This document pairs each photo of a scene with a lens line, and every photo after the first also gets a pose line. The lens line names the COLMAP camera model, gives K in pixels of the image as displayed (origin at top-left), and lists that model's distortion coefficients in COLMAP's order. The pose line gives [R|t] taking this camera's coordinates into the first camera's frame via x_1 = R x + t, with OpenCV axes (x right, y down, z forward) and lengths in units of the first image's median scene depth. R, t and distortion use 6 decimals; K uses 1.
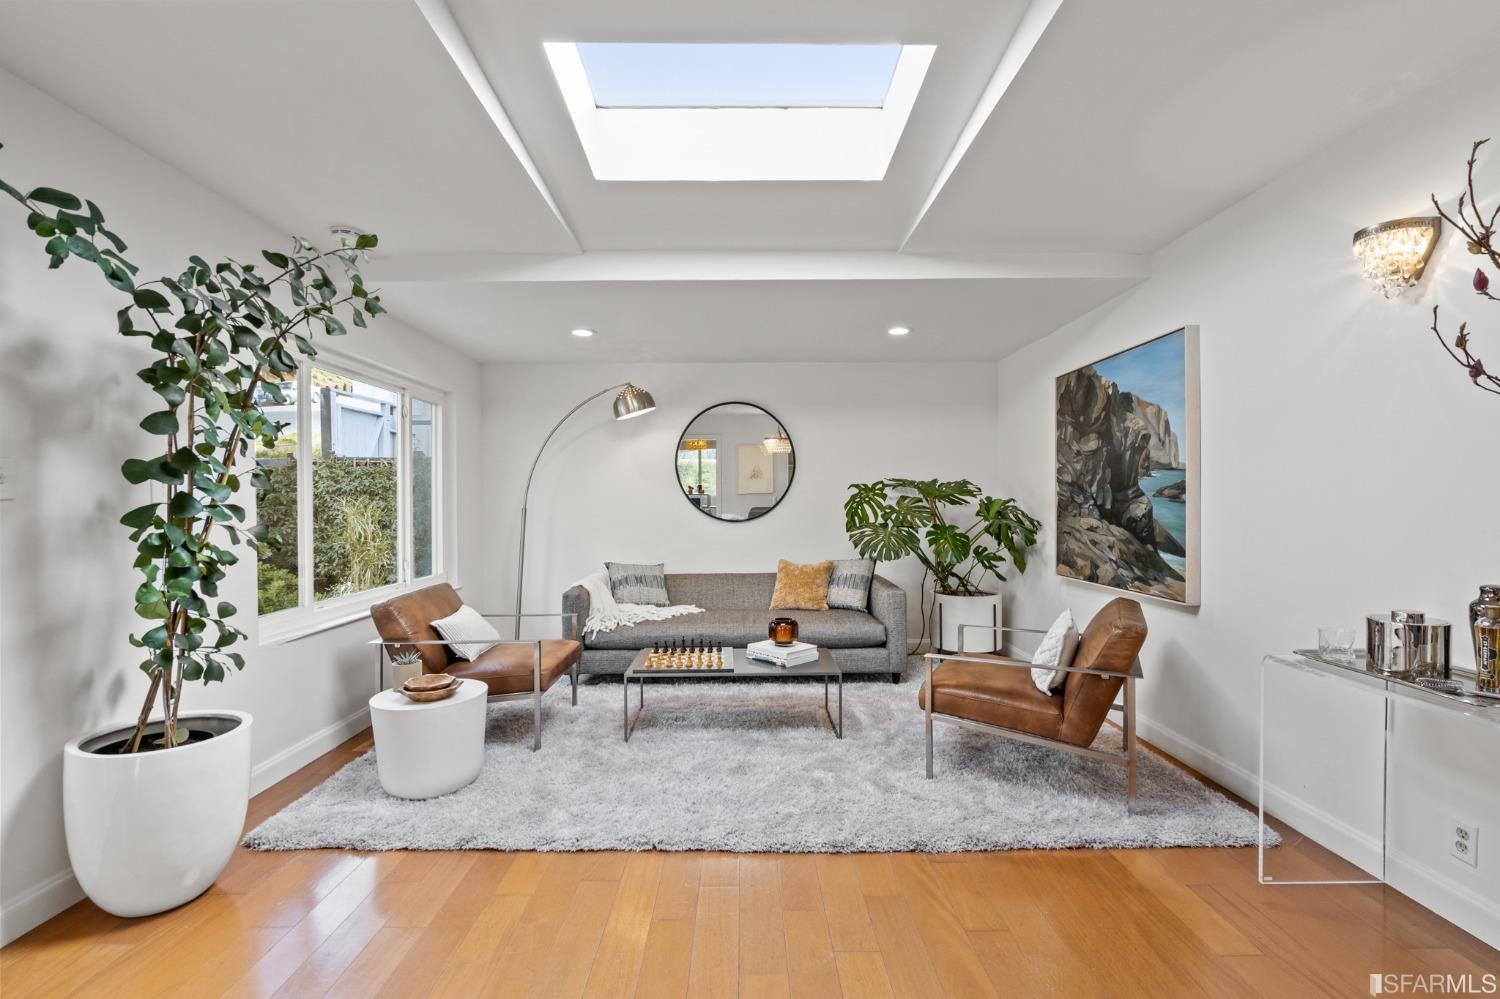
lens RADIAL K [[679.3, 0, 744.3], [0, 679.3, 504.6], [0, 0, 1]] dist [-0.003027, -0.000161]
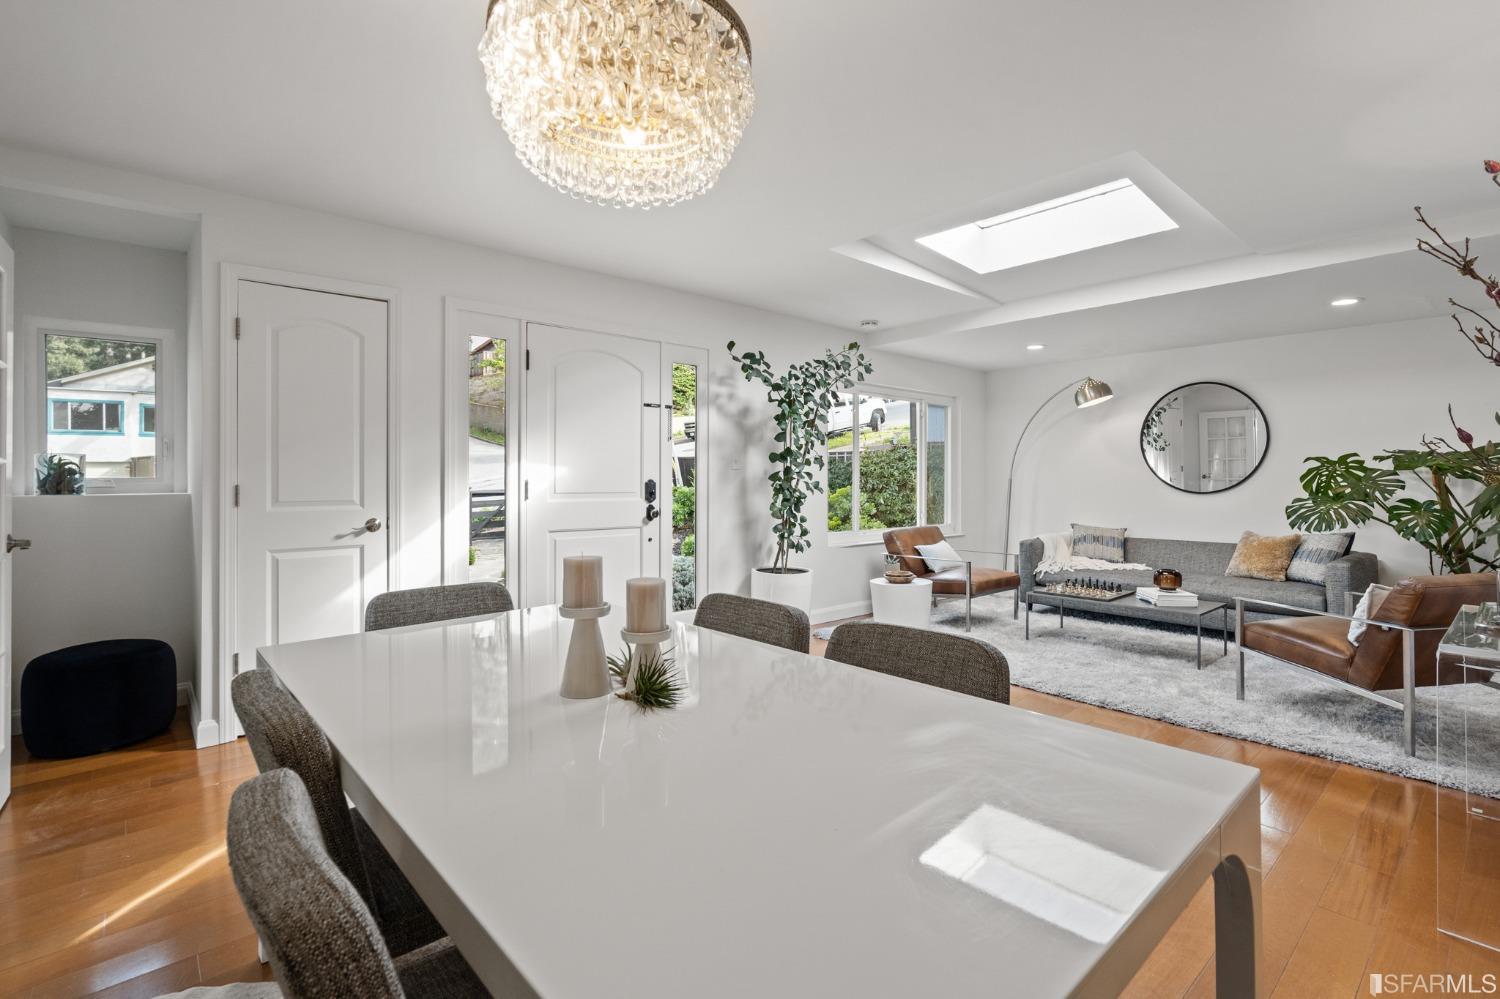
lens RADIAL K [[688.1, 0, 744.9], [0, 688.1, 488.4], [0, 0, 1]] dist [-0.001919, 0.000178]
pose [[0.657528, 0.018288, -0.753208, 0.795039], [-0.011595, 0.999833, 0.014154, 0.023758], [0.753341, -0.000573, 0.657630, -0.618063]]
